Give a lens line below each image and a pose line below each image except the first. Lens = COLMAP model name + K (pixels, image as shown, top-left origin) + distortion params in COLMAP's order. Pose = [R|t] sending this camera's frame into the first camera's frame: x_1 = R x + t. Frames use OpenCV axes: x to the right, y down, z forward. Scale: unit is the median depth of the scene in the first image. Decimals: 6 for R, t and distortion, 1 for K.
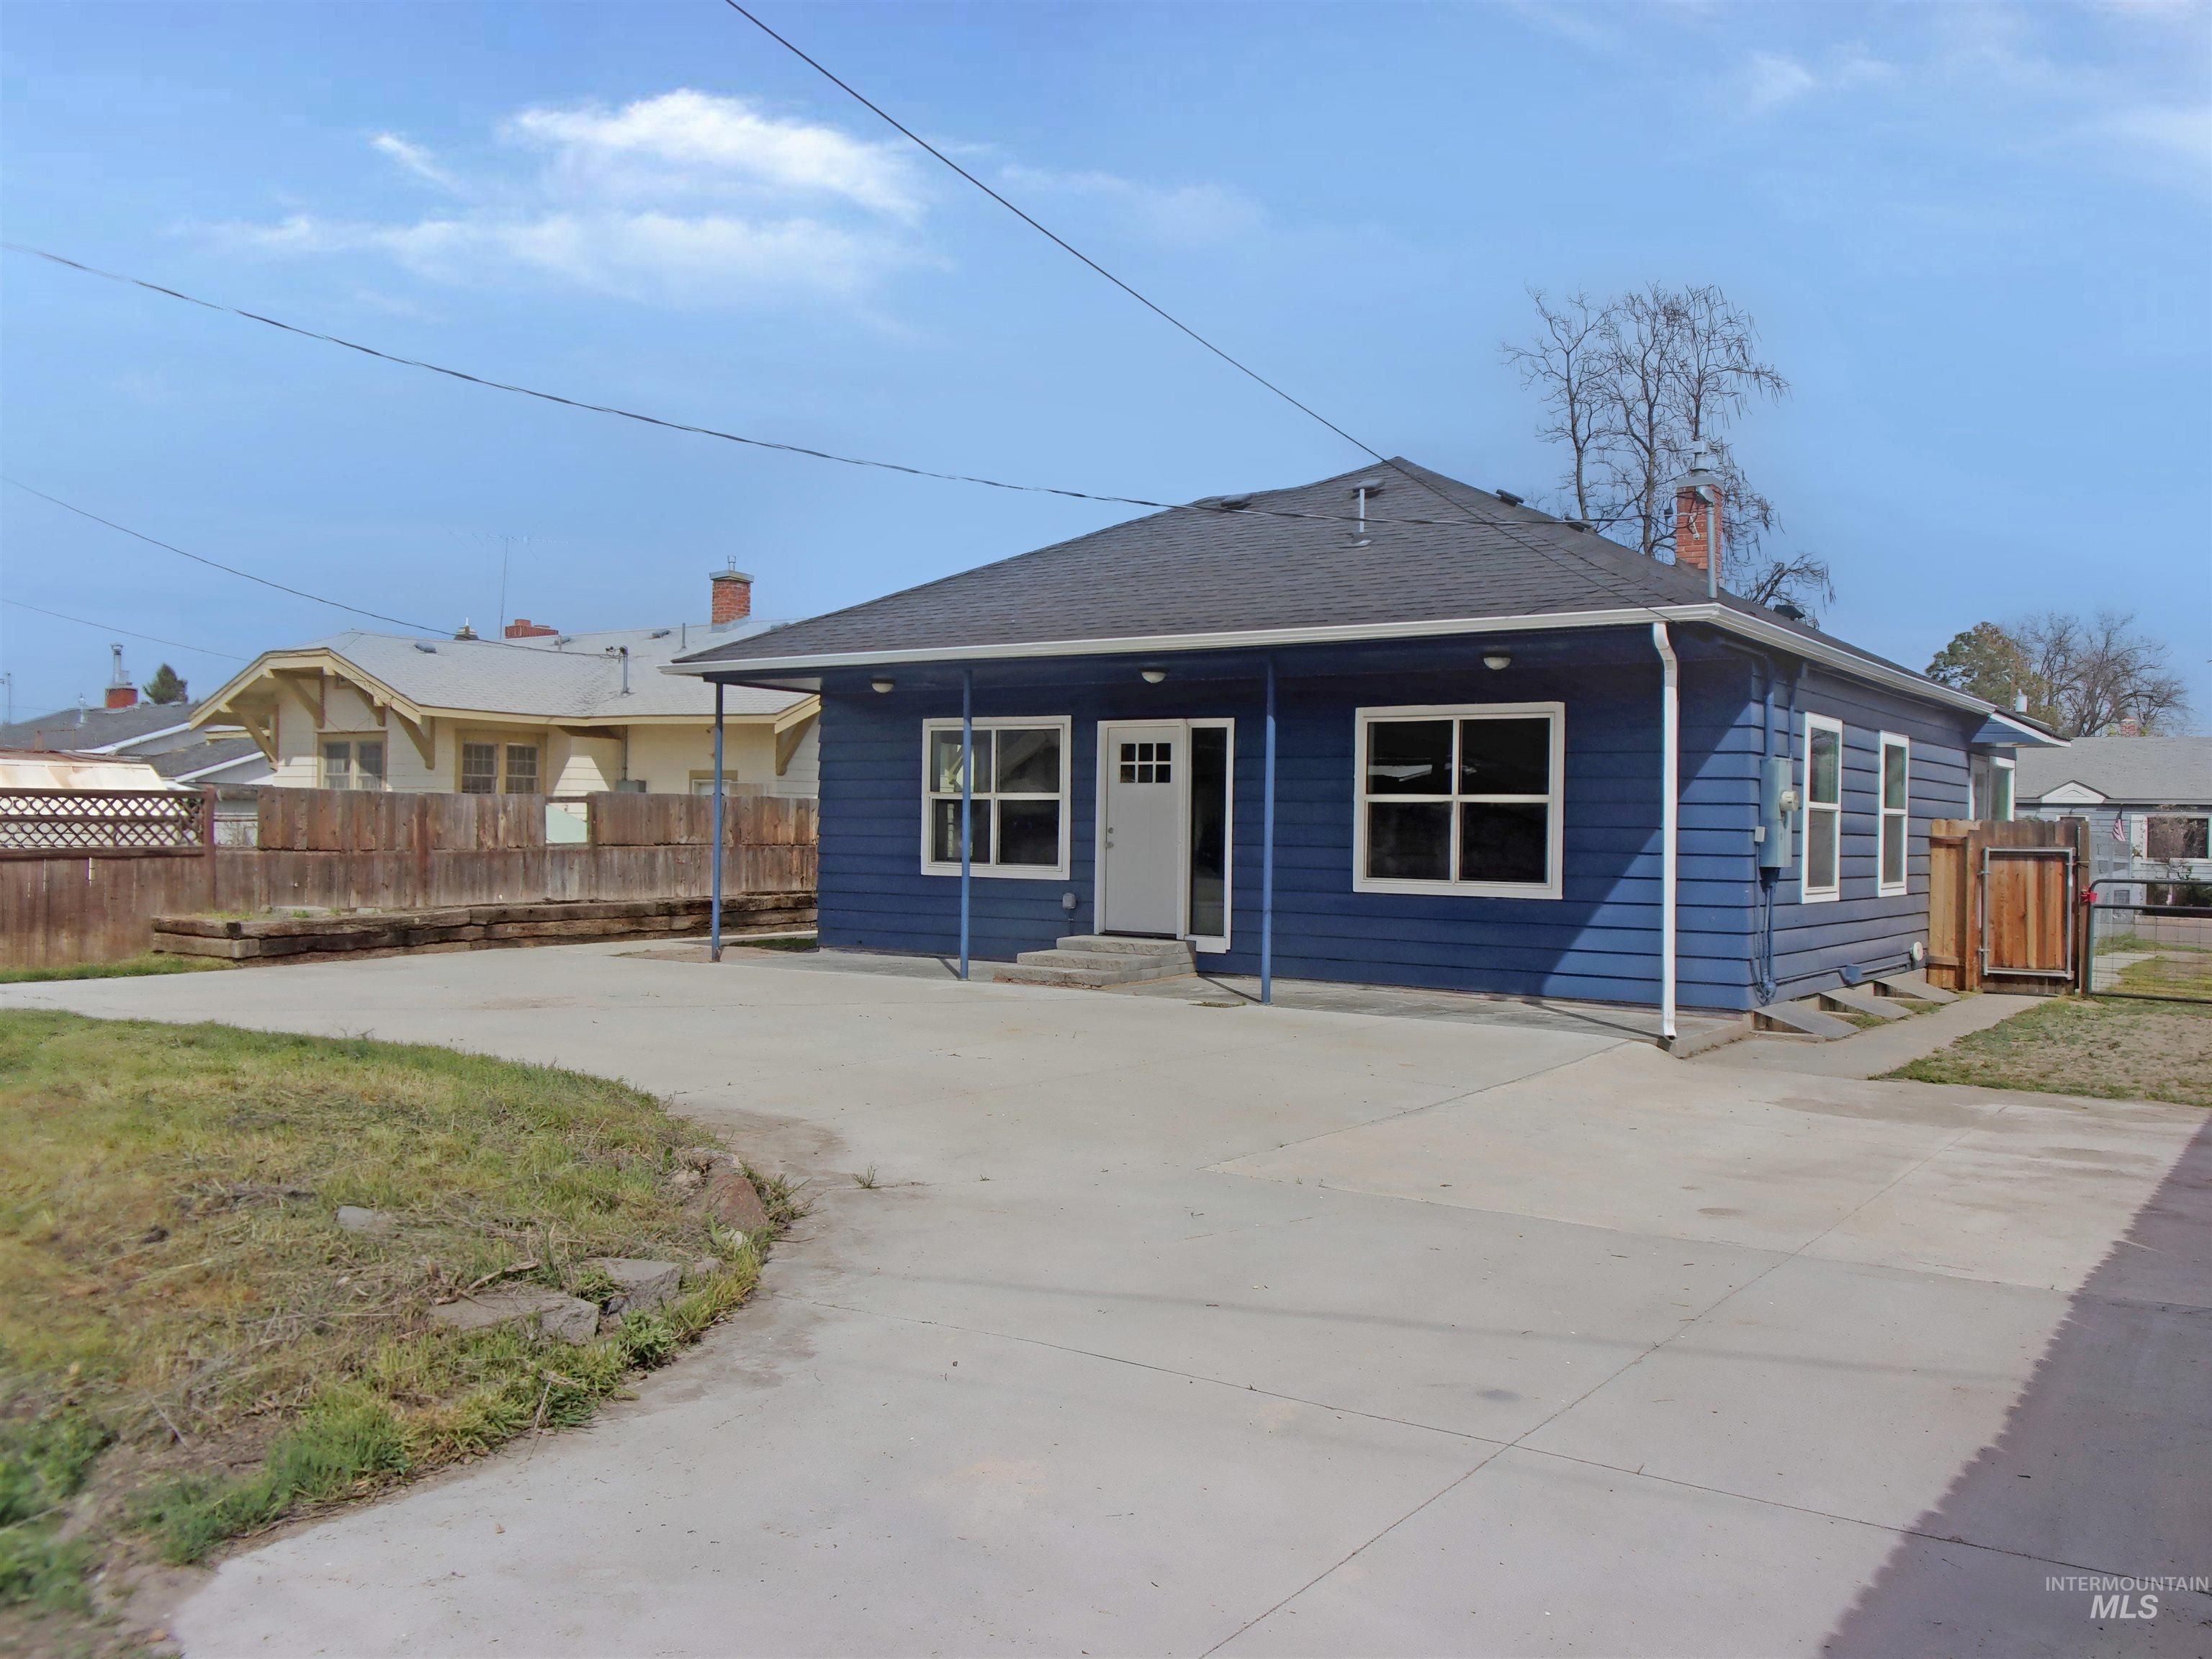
lens RADIAL K [[1816.5, 0, 1106.0], [0, 1816.5, 829.5], [0, 0, 1]] dist [-0.004966, -0.009872]
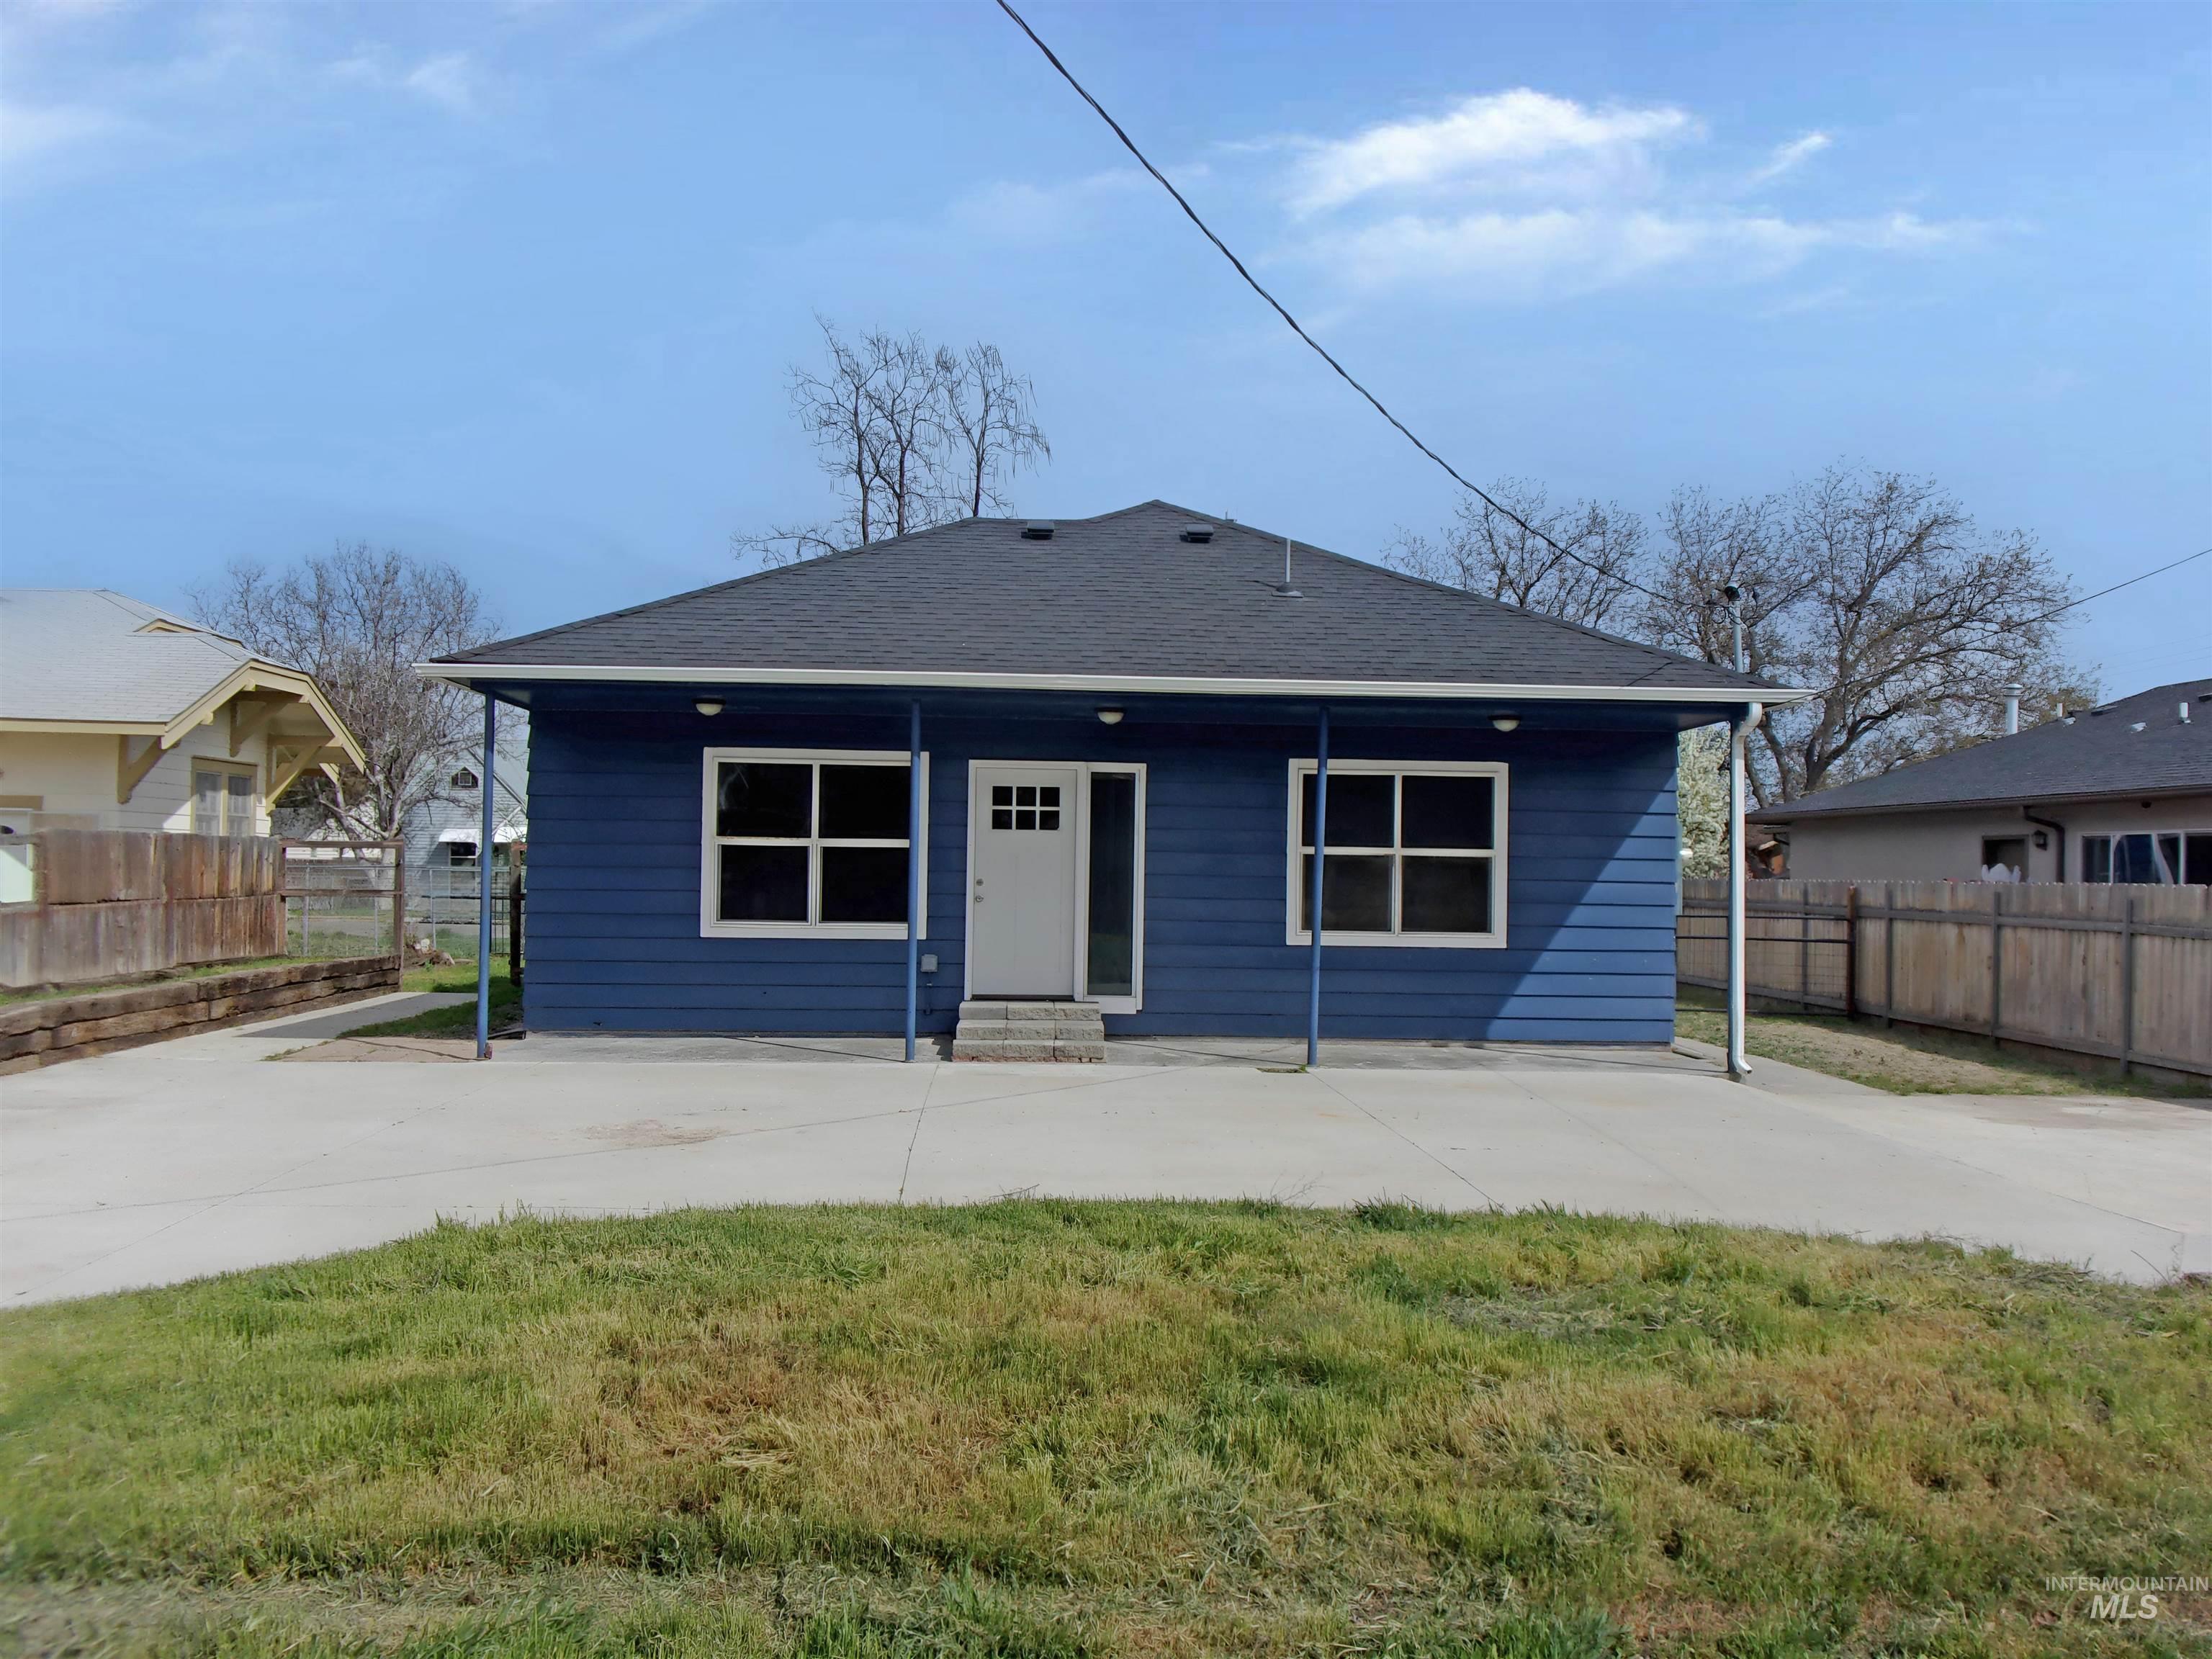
lens RADIAL K [[1756.1, 0, 1106.0], [0, 1756.1, 829.5], [0, 0, 1]] dist [0.015023, 0.000588]
pose [[0.788368, 0.014181, 0.615040, -0.499843], [-0.001487, 0.999775, -0.021146, -0.007726], [-0.615202, 0.015756, 0.788212, 0.291549]]
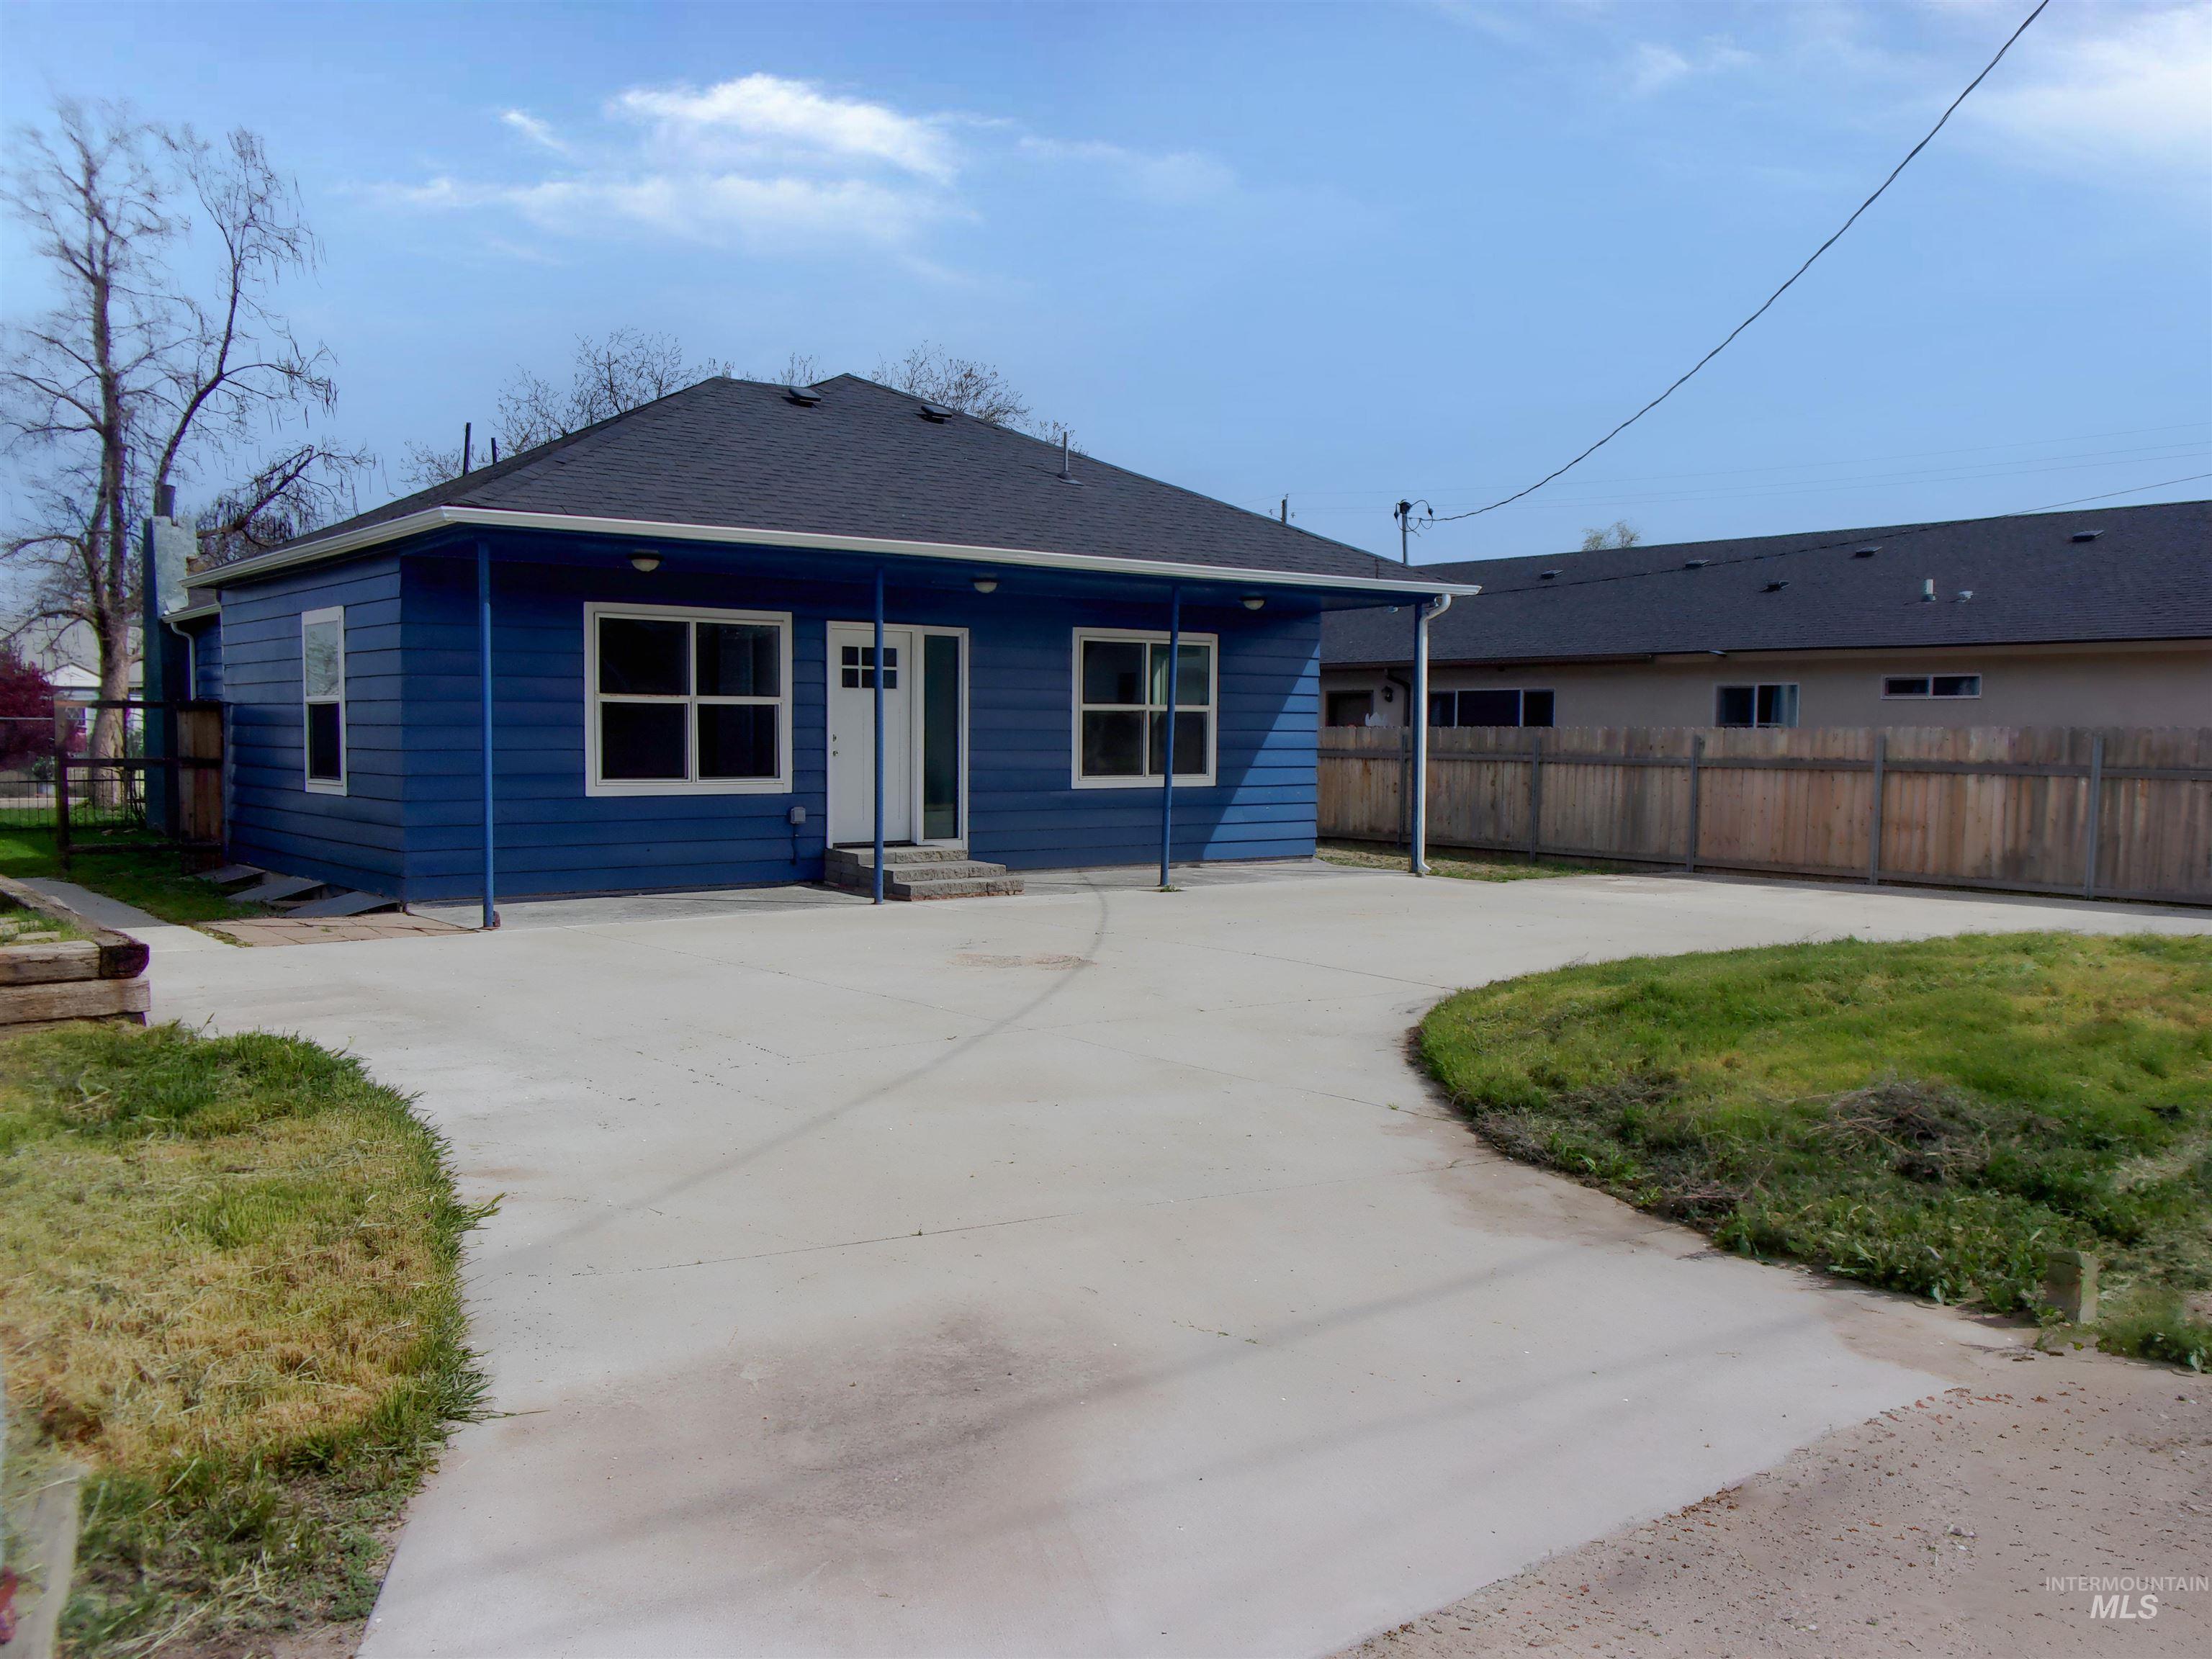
lens RADIAL K [[1816.5, 0, 1106.0], [0, 1816.5, 829.5], [0, 0, 1]] dist [-0.004966, -0.009872]
pose [[0.290525, -0.065166, 0.954646, -0.899482], [0.000529, 0.997689, 0.067943, -0.016619], [-0.956867, -0.019234, 0.289888, 0.612089]]
